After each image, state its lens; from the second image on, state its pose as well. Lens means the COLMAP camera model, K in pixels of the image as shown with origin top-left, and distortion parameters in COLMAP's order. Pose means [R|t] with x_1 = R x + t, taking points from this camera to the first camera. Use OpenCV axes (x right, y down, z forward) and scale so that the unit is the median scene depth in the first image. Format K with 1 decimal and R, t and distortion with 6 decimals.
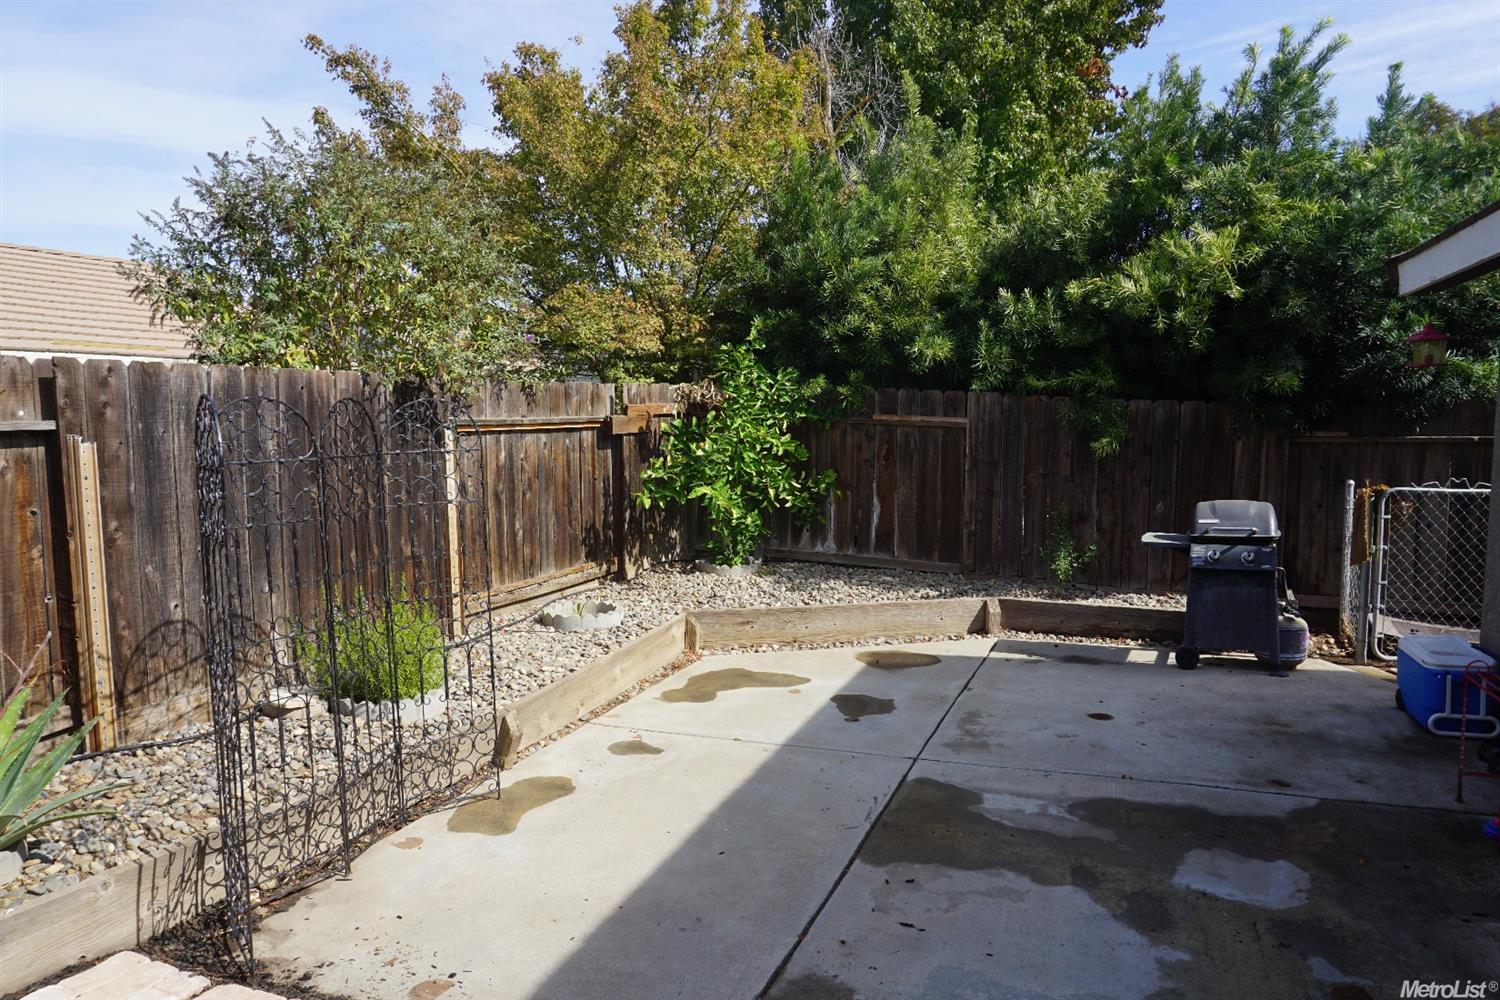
lens RADIAL K [[1004.5, 0, 750.2], [0, 1004.5, 501.6], [0, 0, 1]] dist [-0.036595, 0.004825]
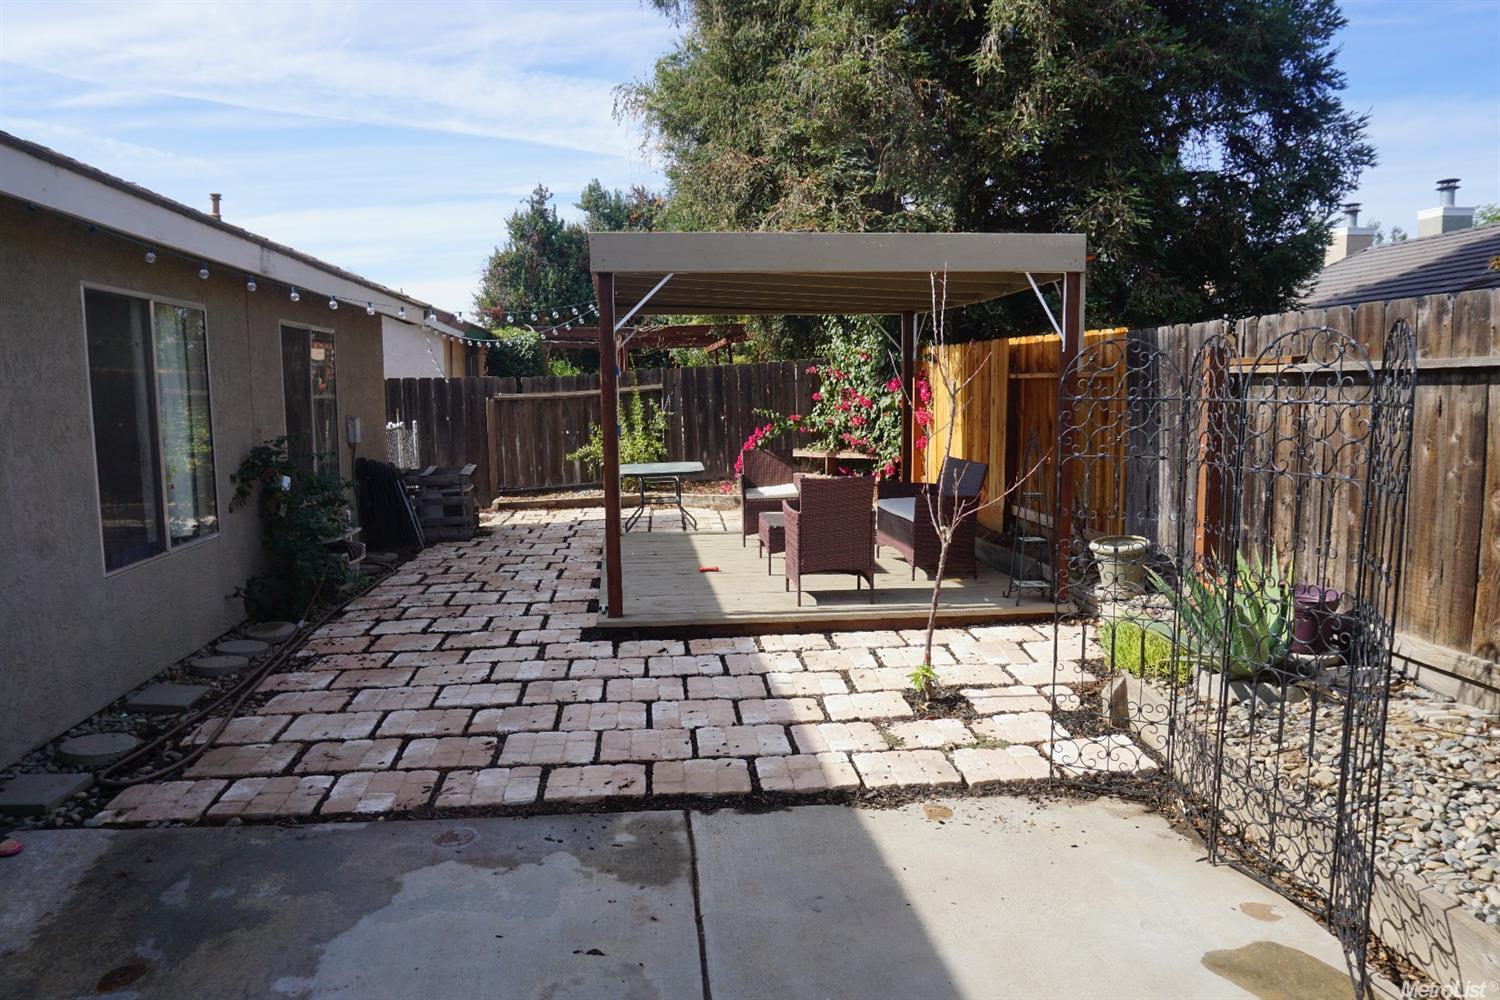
lens RADIAL K [[1004.5, 0, 748.1], [0, 1004.5, 500.8], [0, 0, 1]] dist [-0.036595, 0.004825]
pose [[-0.888770, 0.078728, -0.451541, 0.388098], [-0.015574, 0.979382, 0.201414, -0.135191], [0.458088, 0.186043, -0.869220, 1.689984]]
